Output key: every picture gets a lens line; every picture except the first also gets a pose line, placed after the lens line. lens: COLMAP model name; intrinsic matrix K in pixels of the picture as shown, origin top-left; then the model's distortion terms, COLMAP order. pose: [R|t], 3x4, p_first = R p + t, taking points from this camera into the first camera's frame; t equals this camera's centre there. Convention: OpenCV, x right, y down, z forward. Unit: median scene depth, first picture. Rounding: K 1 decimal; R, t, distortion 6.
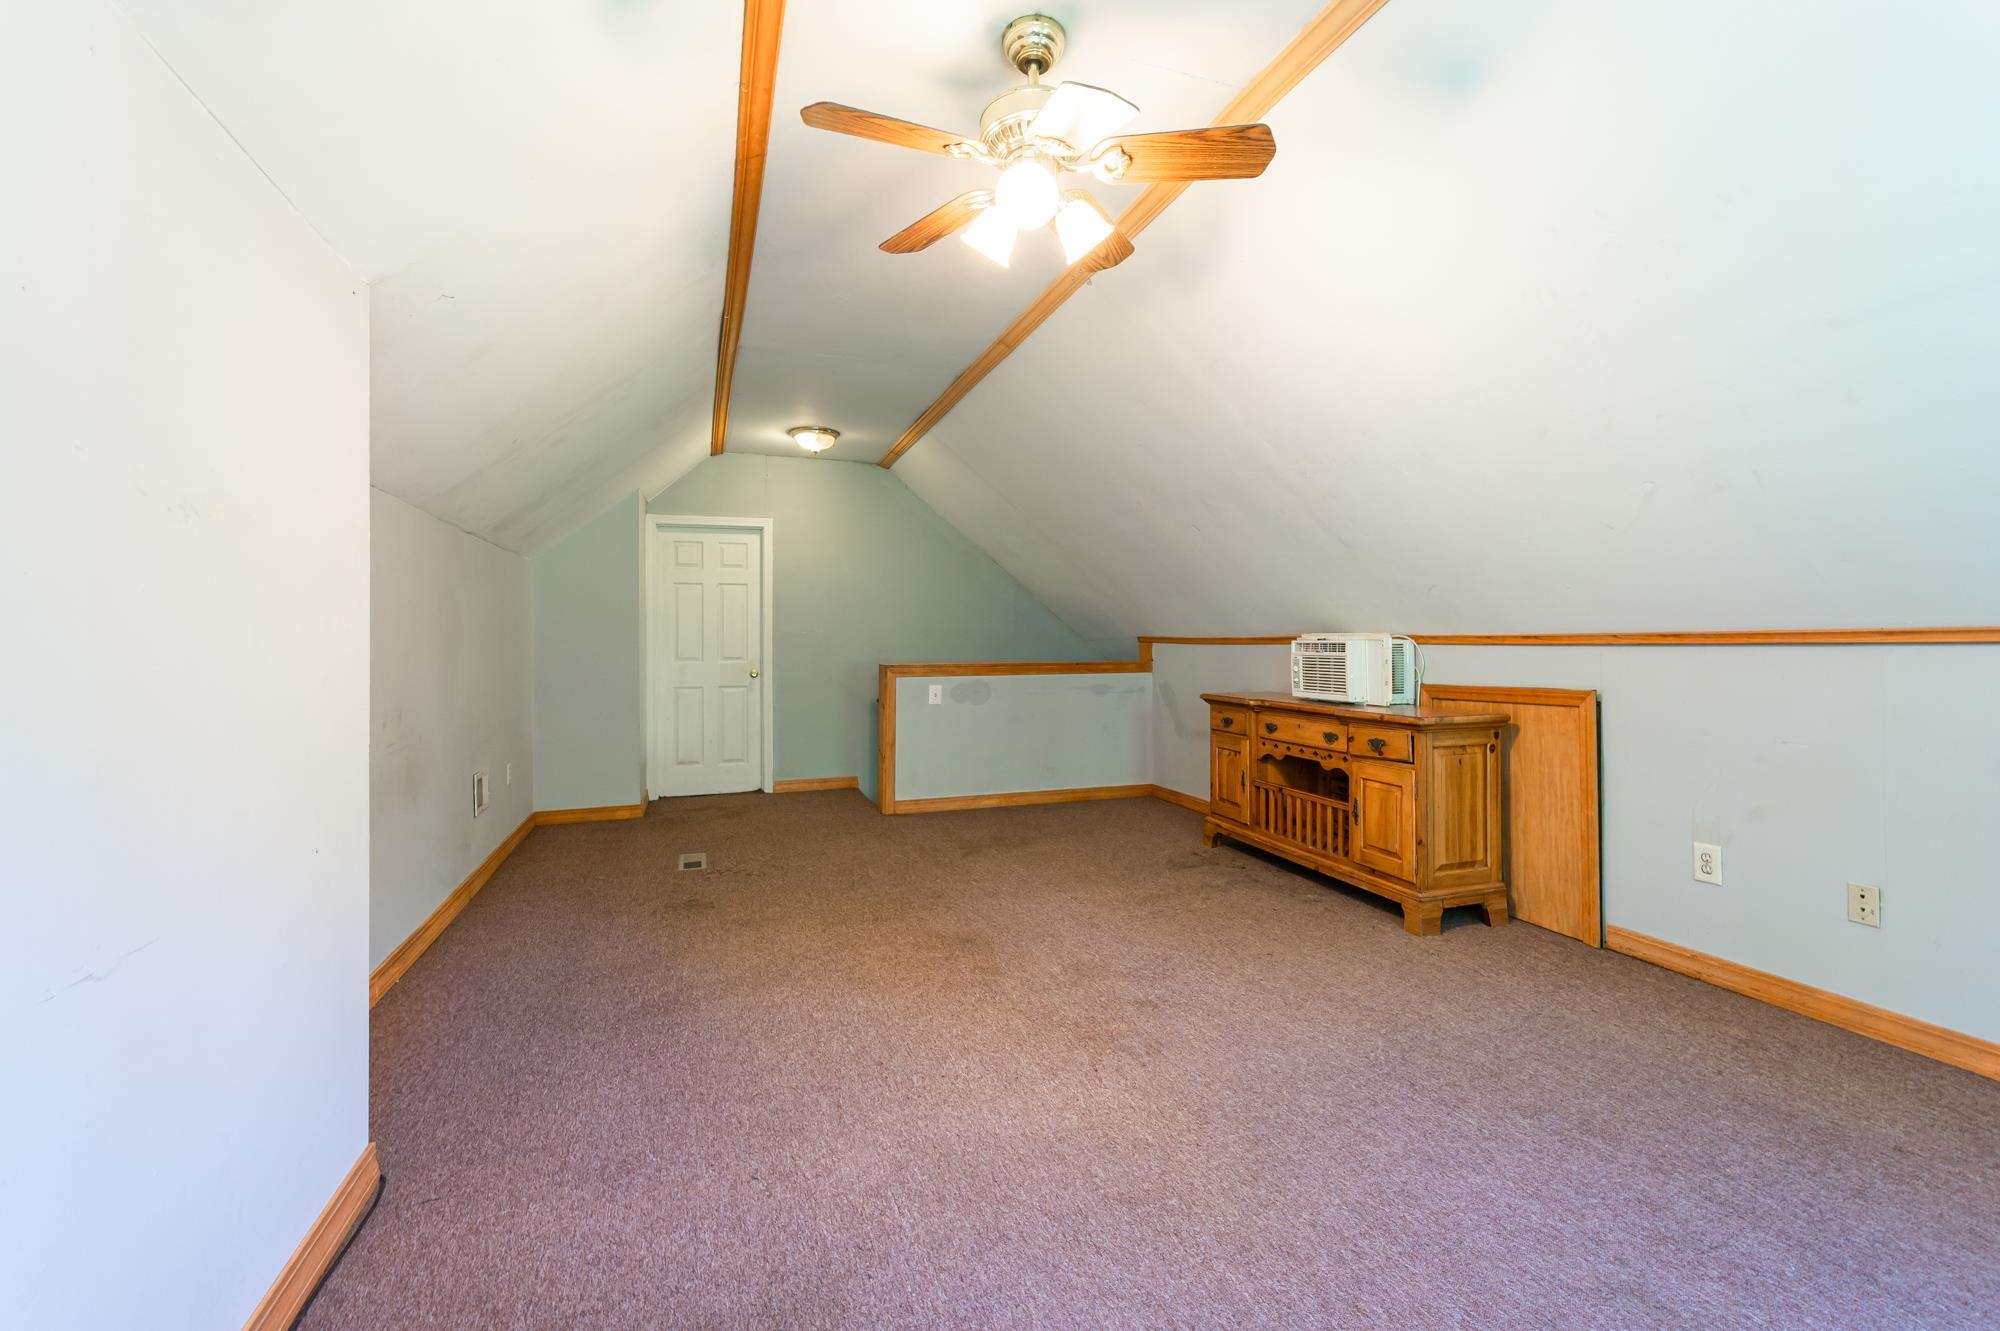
lens RADIAL K [[811.4, 0, 999.3], [0, 811.4, 645.3], [0, 0, 1]] dist [-0.000131, -0.000004]
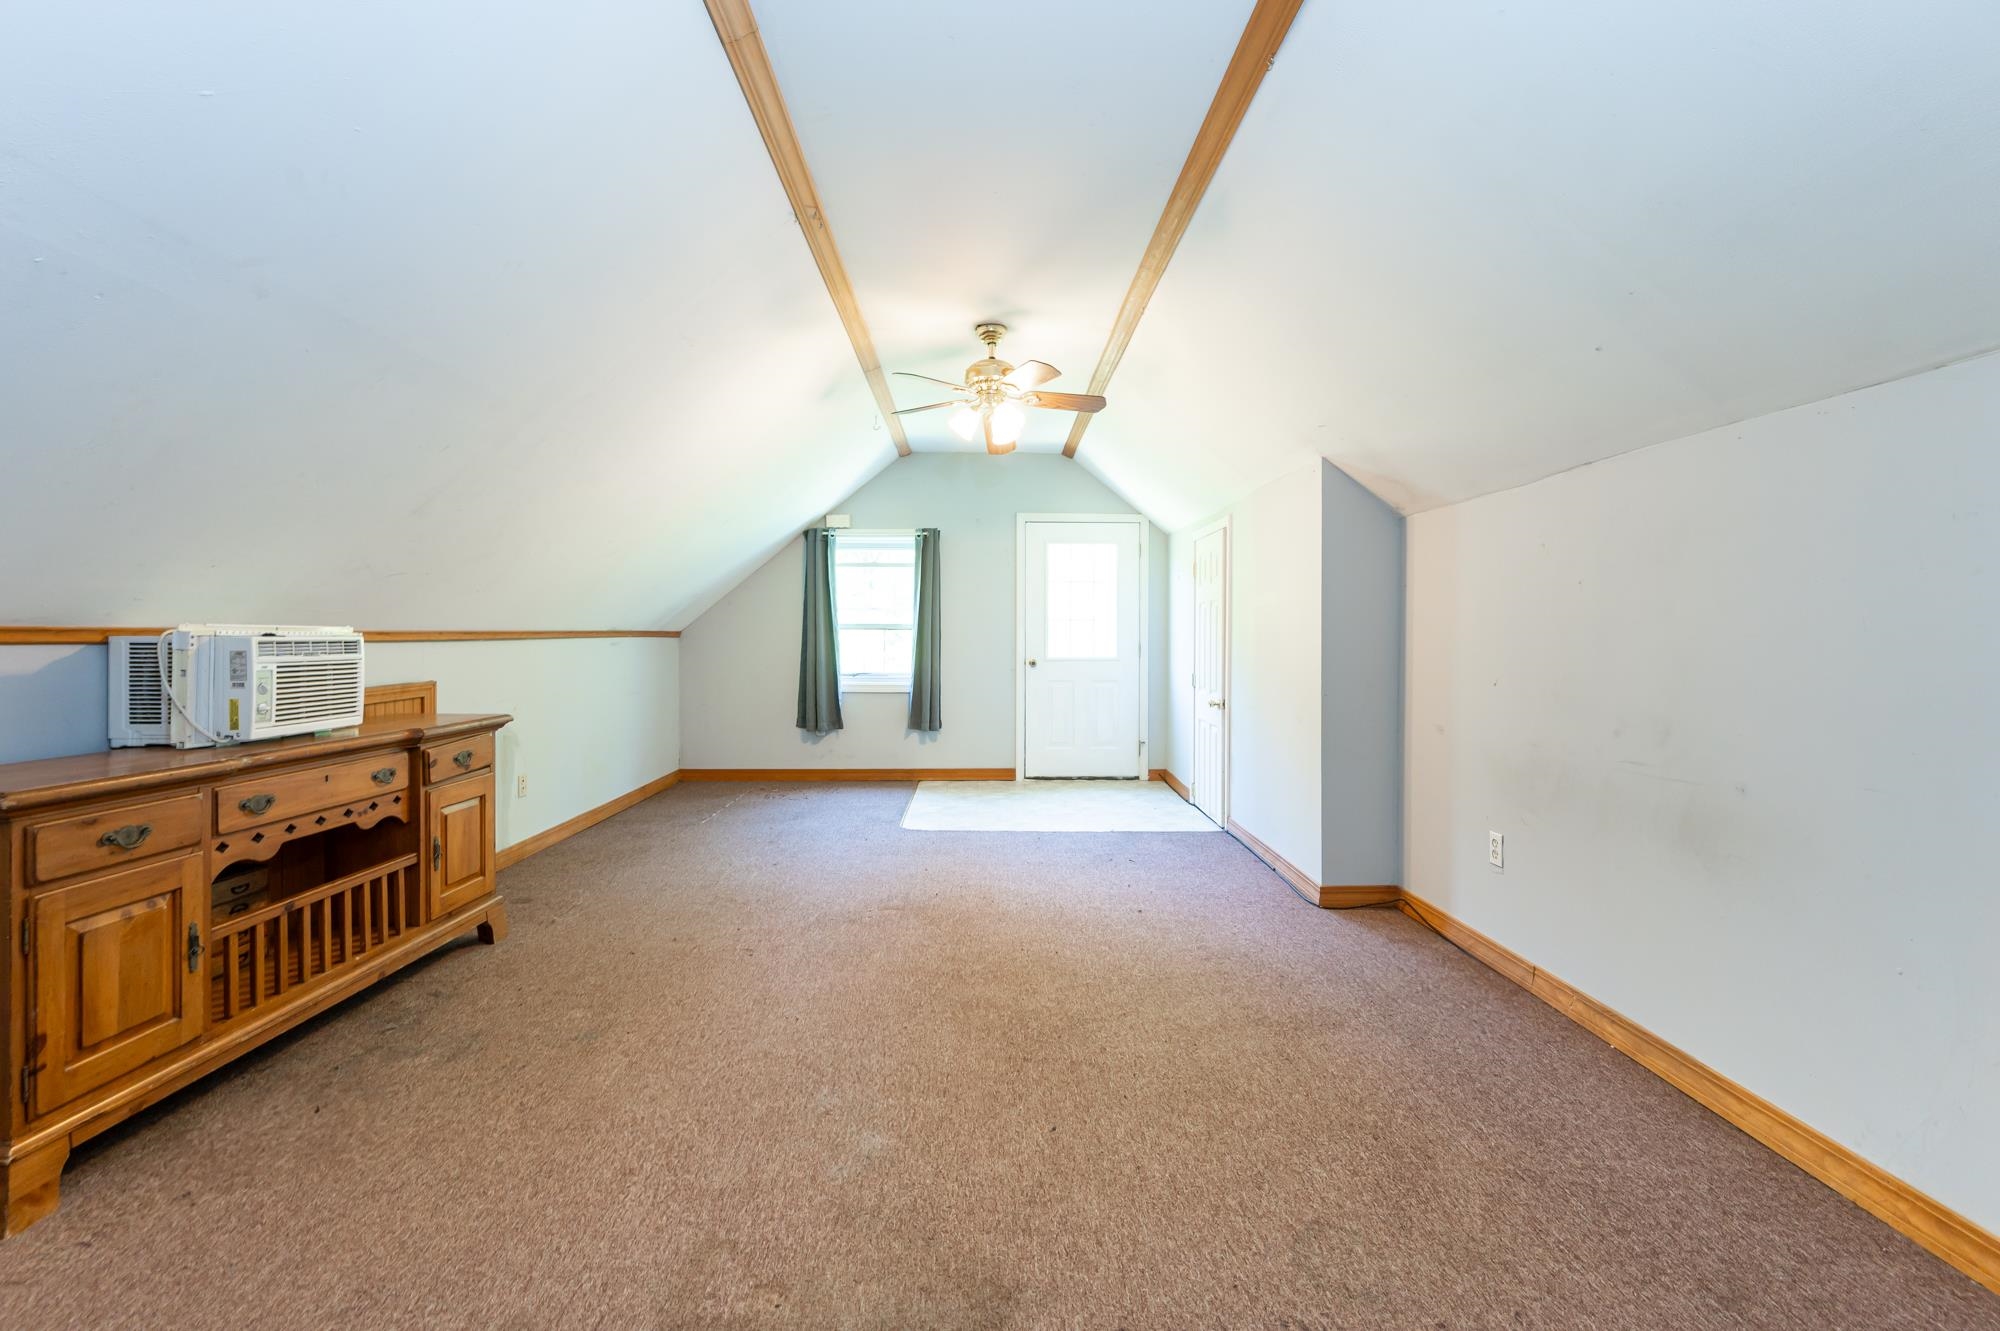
lens RADIAL K [[811.4, 0, 998.8], [0, 811.4, 652.1], [0, 0, 1]] dist [-0.000131, -0.000004]
pose [[-0.947795, -0.003641, 0.318859, -0.303745], [0.004570, 0.999677, 0.025000, -0.007286], [-0.318847, 0.025152, -0.947473, 1.447721]]
